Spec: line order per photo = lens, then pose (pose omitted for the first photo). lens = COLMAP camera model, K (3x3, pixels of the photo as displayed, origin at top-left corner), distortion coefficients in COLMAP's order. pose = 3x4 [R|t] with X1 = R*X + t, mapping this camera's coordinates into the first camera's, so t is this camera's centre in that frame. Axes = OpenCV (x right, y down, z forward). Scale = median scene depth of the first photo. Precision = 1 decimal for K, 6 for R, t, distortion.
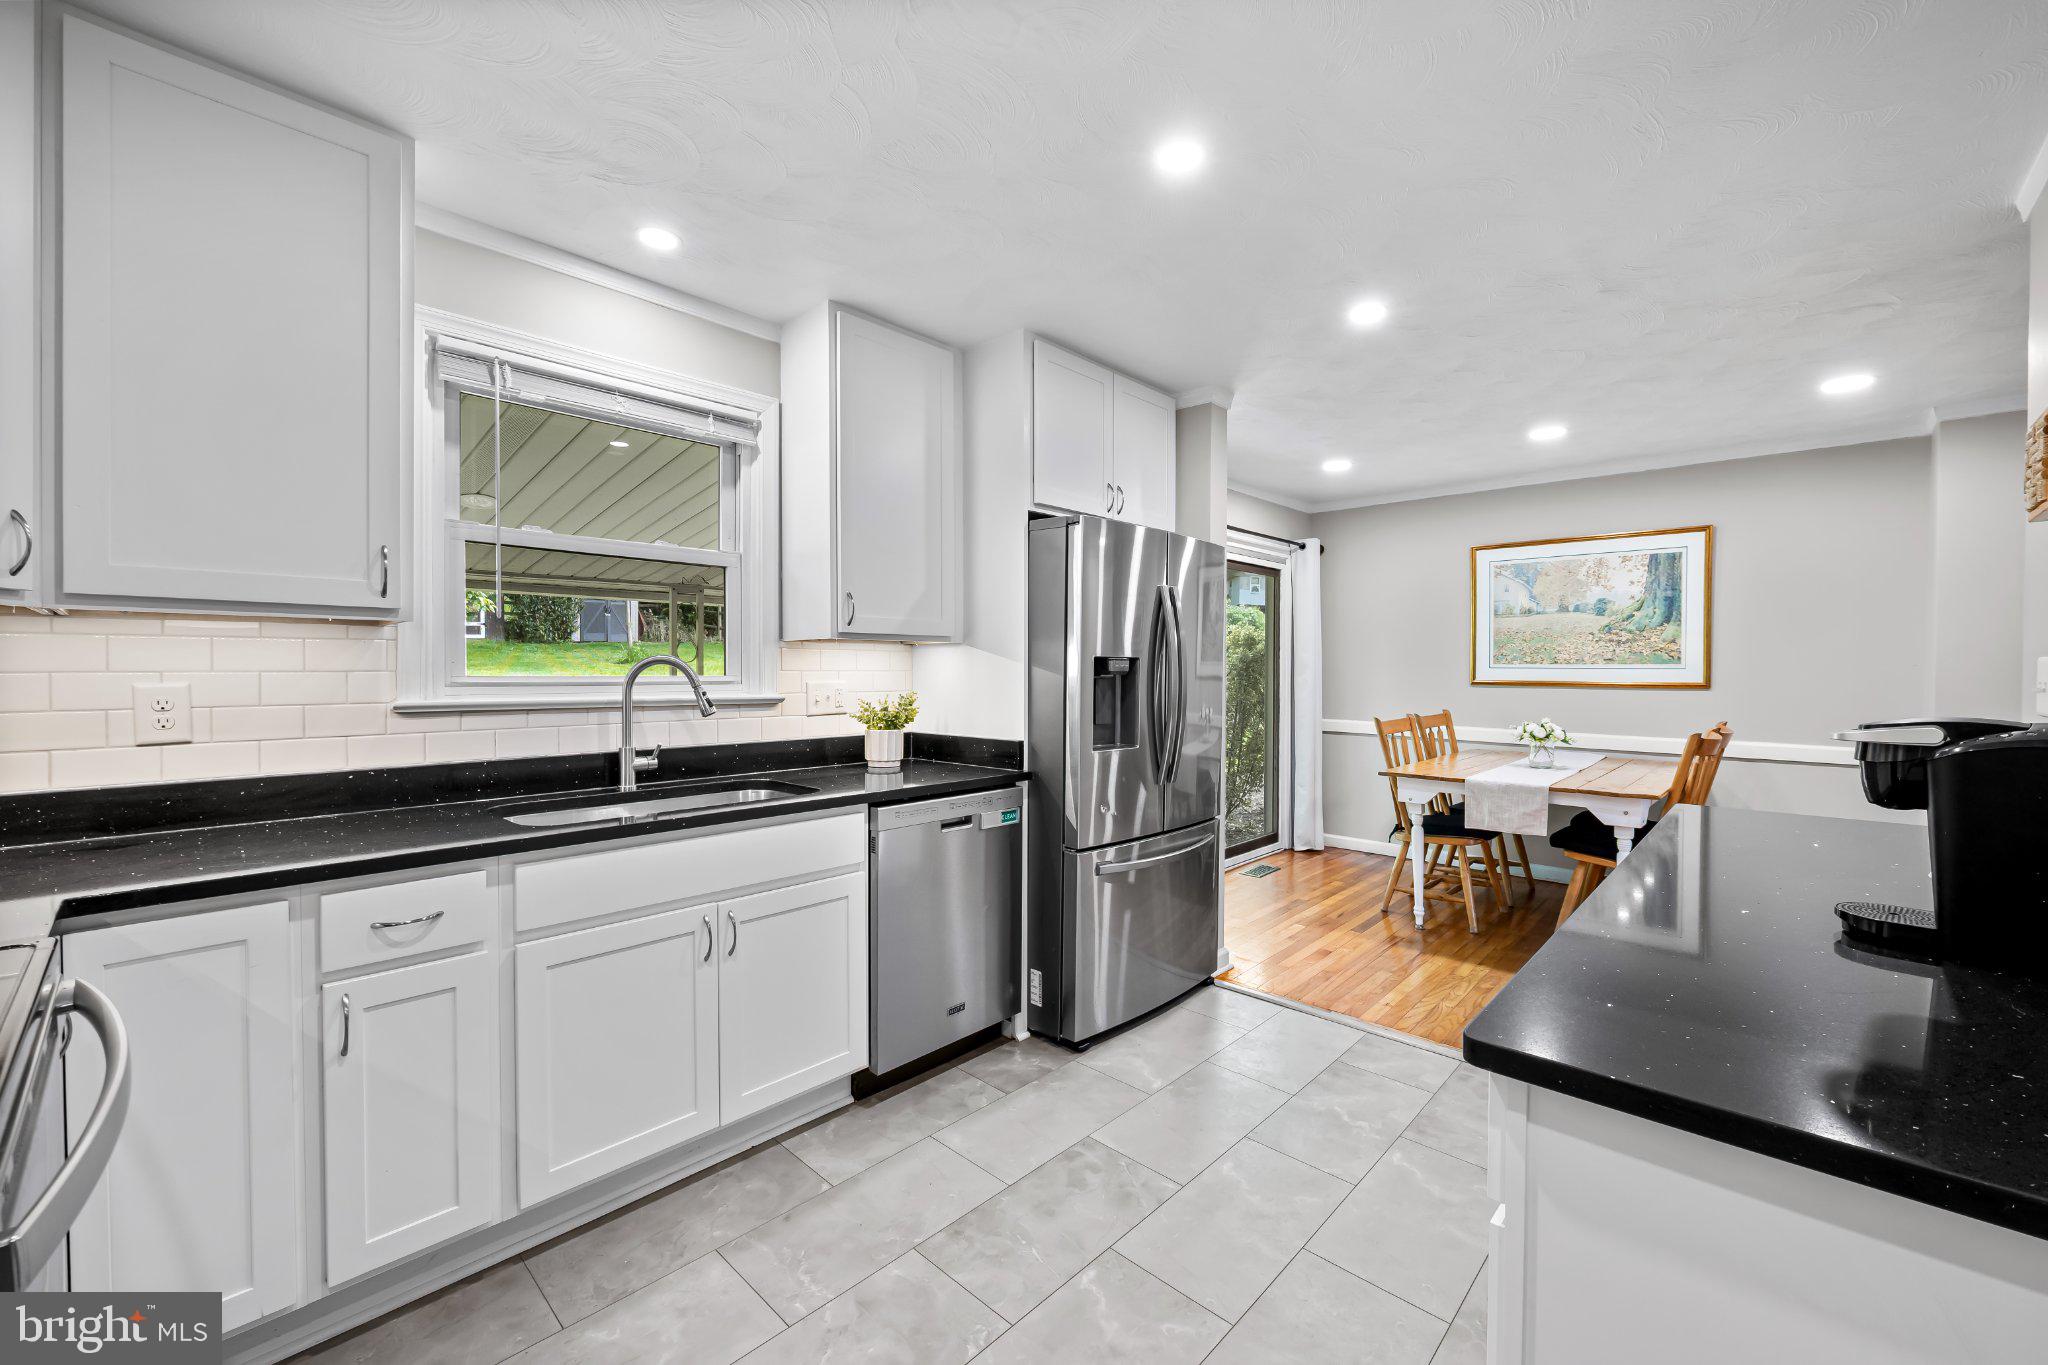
lens RADIAL K [[824.8, 0, 1021.3], [0, 824.8, 680.6], [0, 0, 1]] dist [-0.008495, 0.000726]
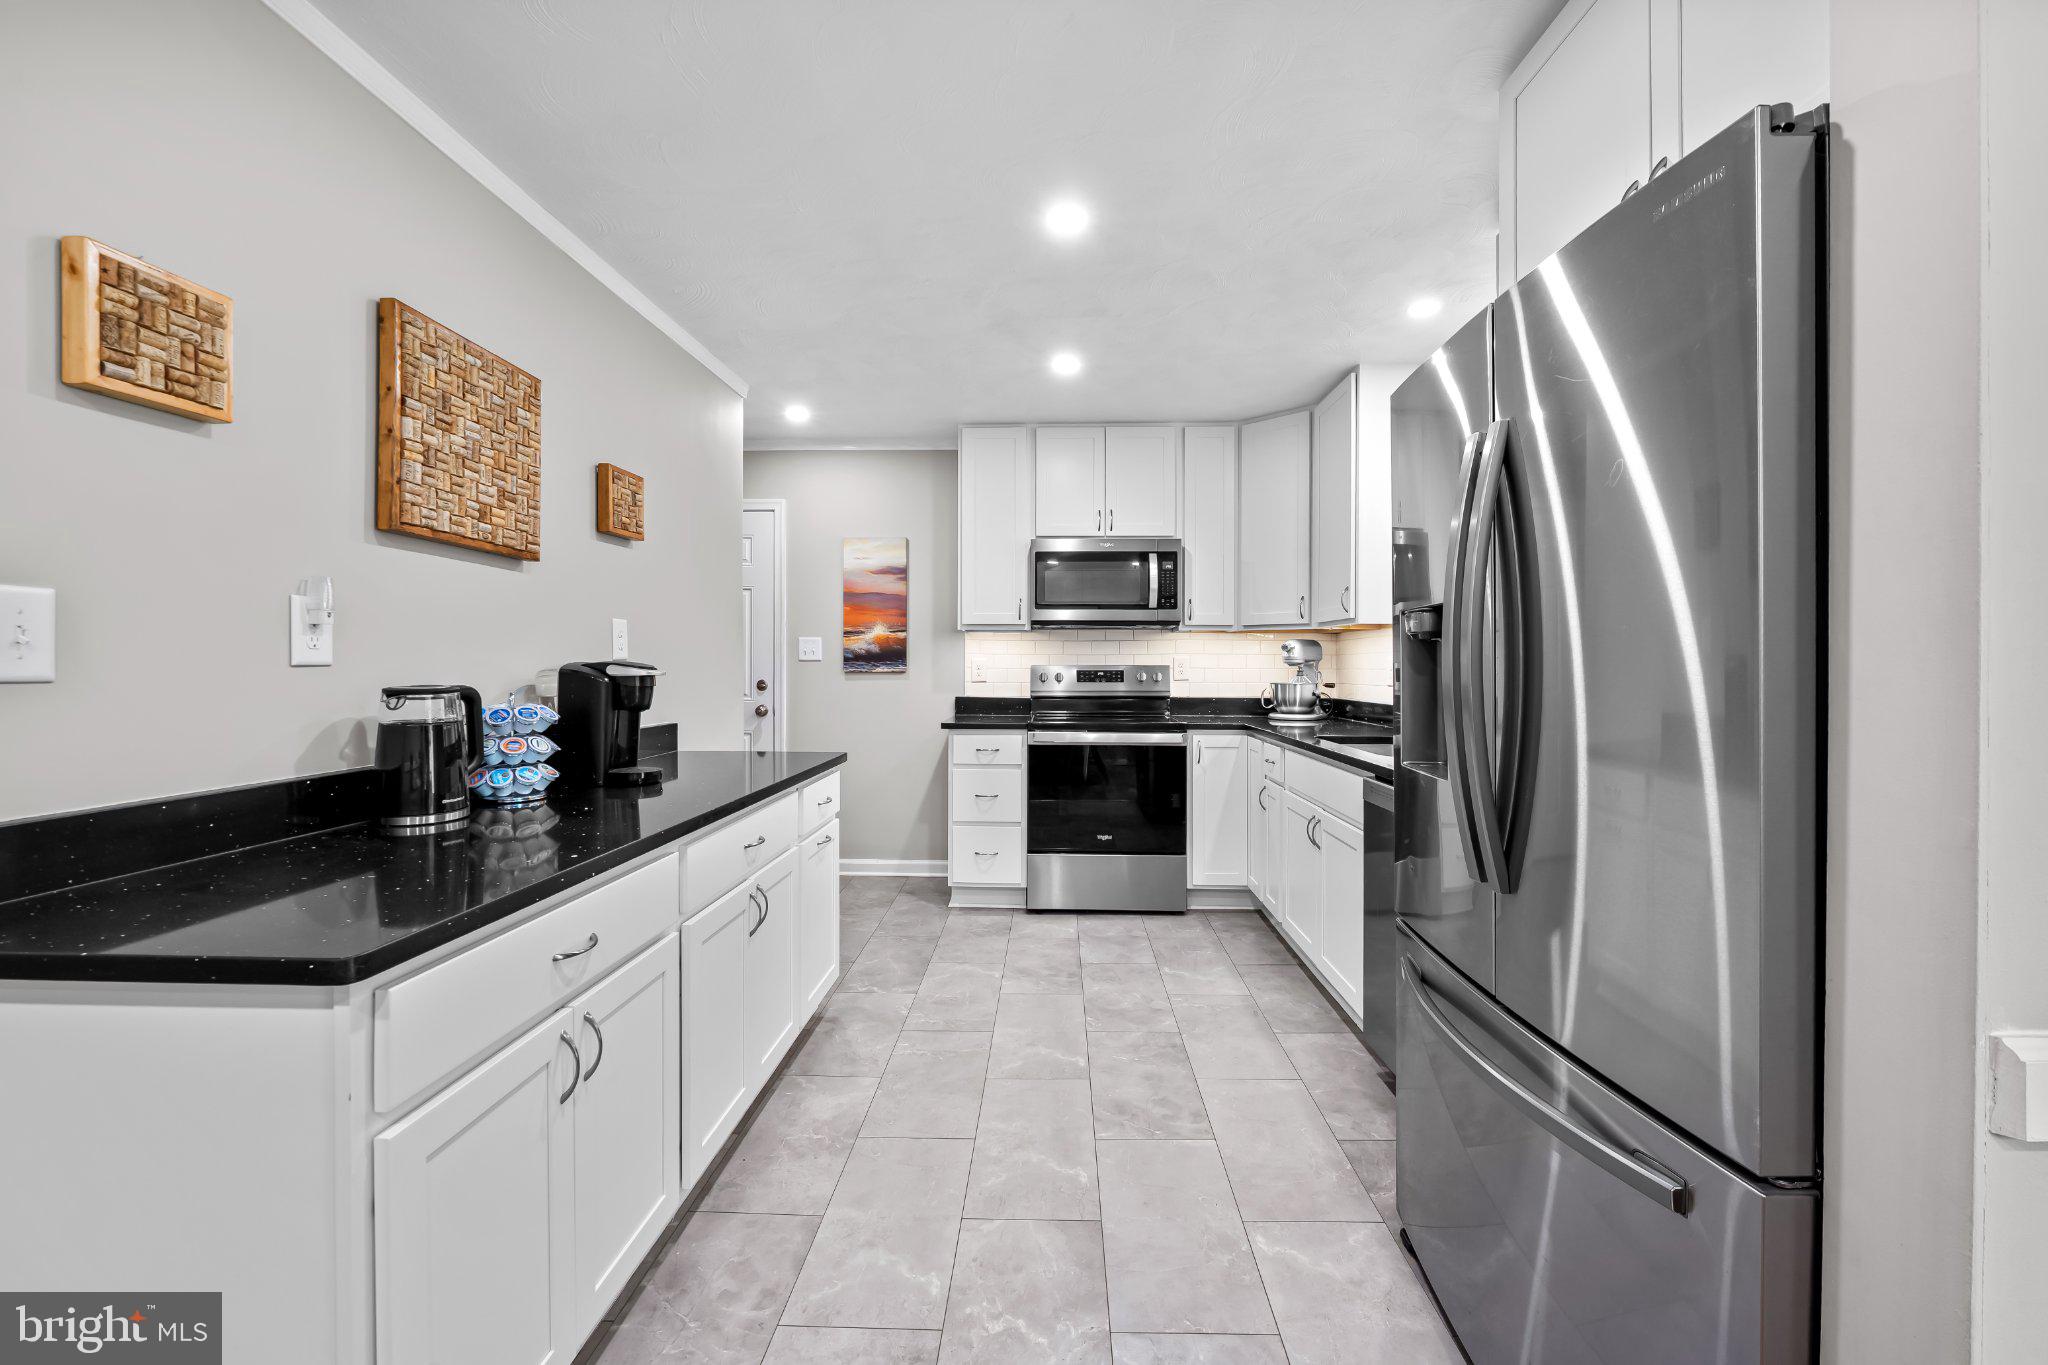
lens RADIAL K [[824.8, 0, 1025.5], [0, 824.8, 669.5], [0, 0, 1]] dist [-0.008495, 0.000726]
pose [[-0.751859, -0.001031, -0.659323, 0.844190], [-0.014671, 0.999777, 0.015167, 0.011606], [0.659161, 0.021076, -0.751707, 1.526095]]
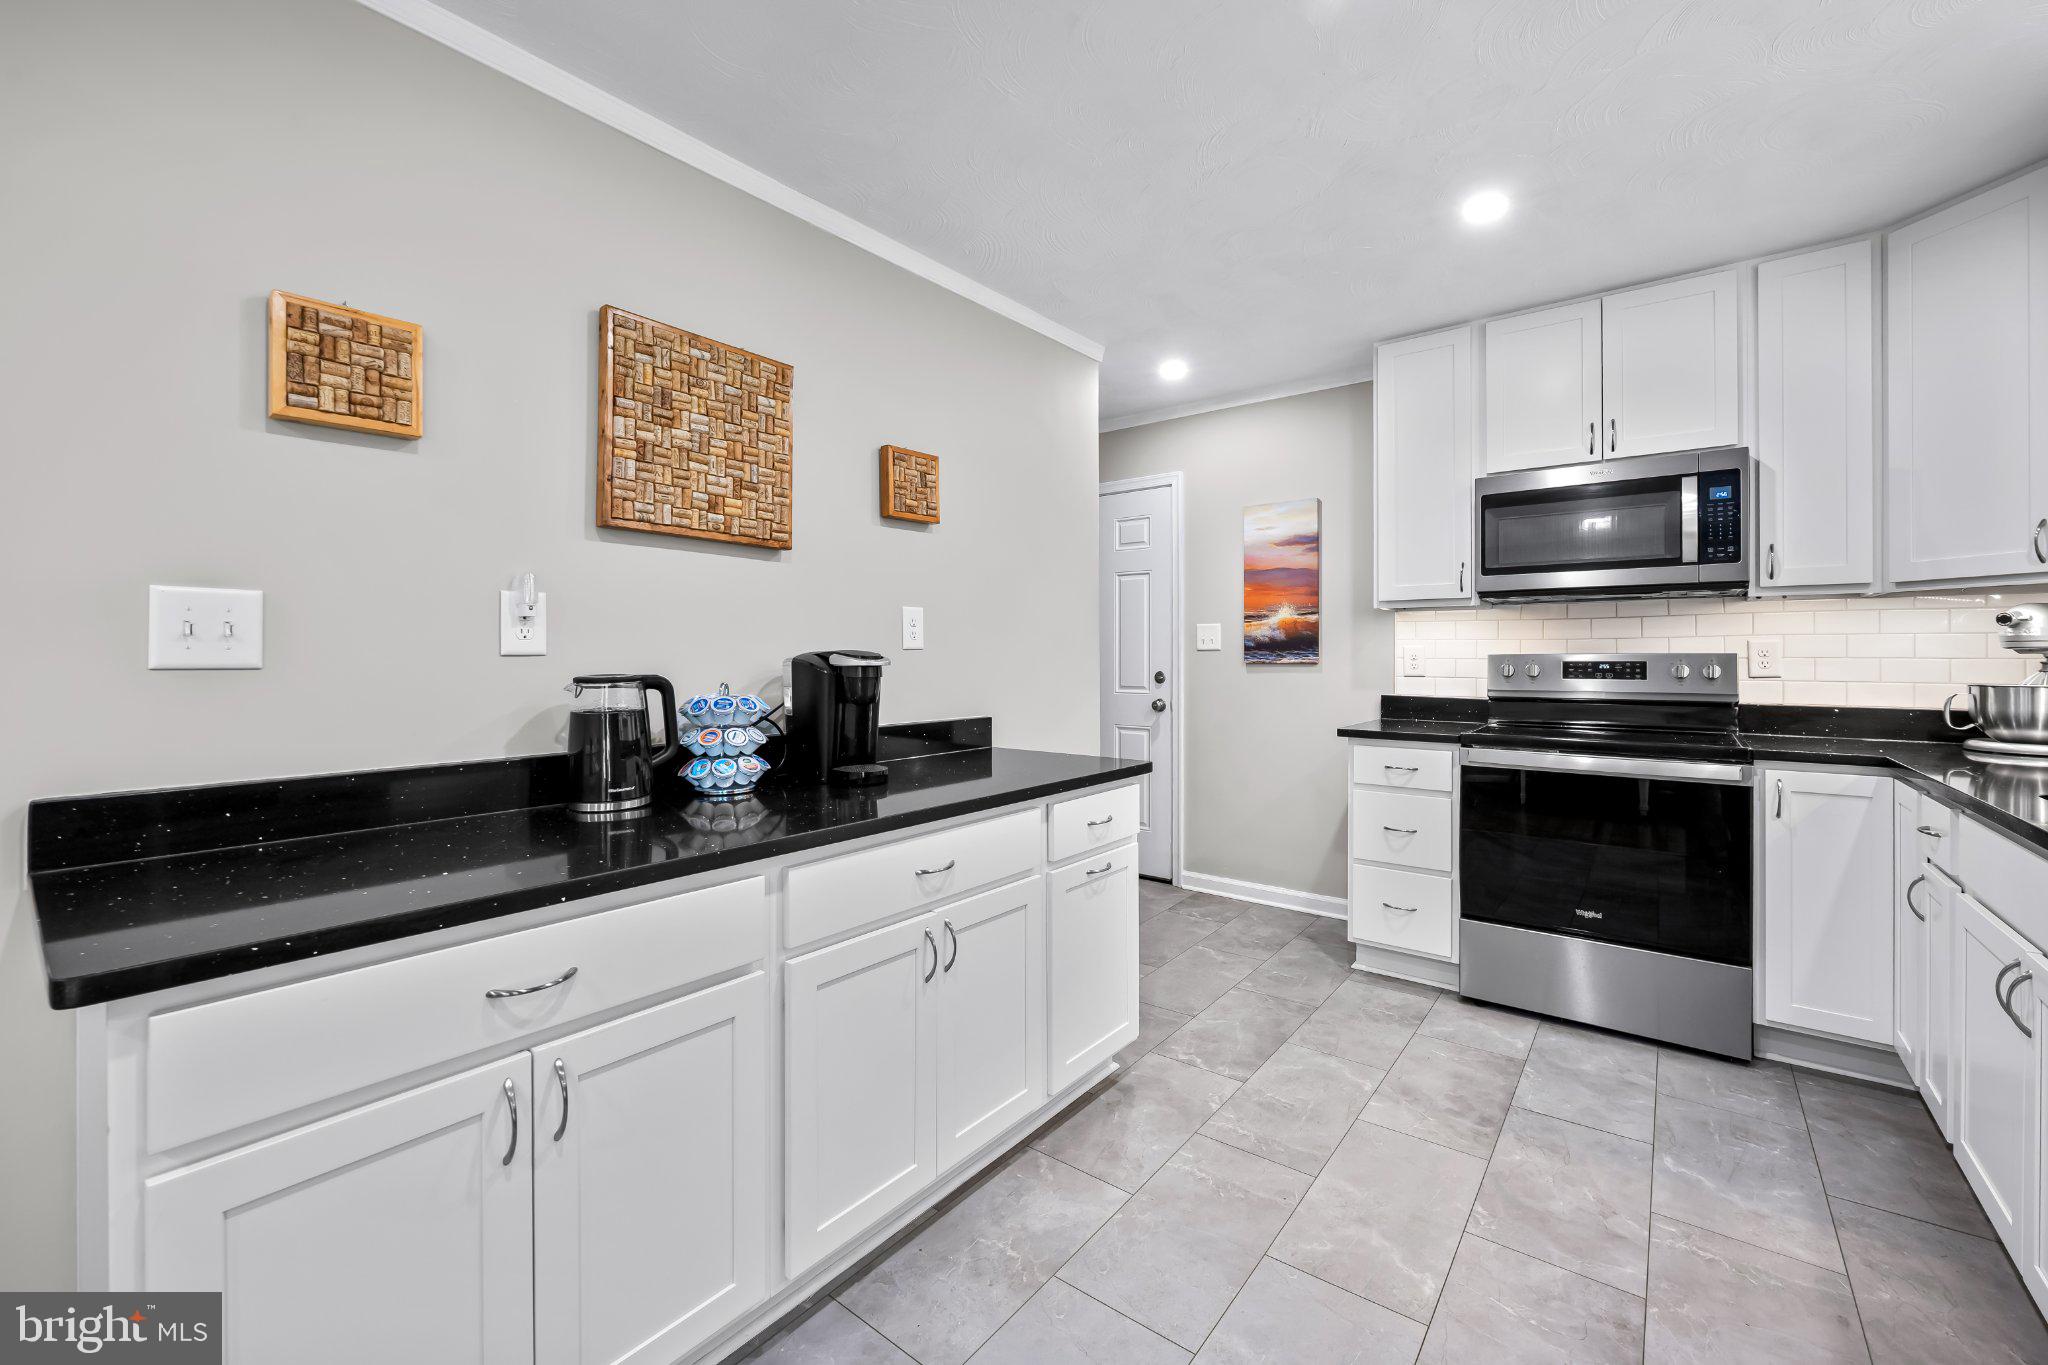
lens RADIAL K [[824.8, 0, 1026.3], [0, 824.8, 657.3], [0, 0, 1]] dist [-0.008495, 0.000726]
pose [[-0.996090, -0.001901, -0.088322, 0.458317], [-0.003371, 0.999858, 0.016501, 0.015517], [0.088278, 0.016734, -0.995955, 1.402190]]
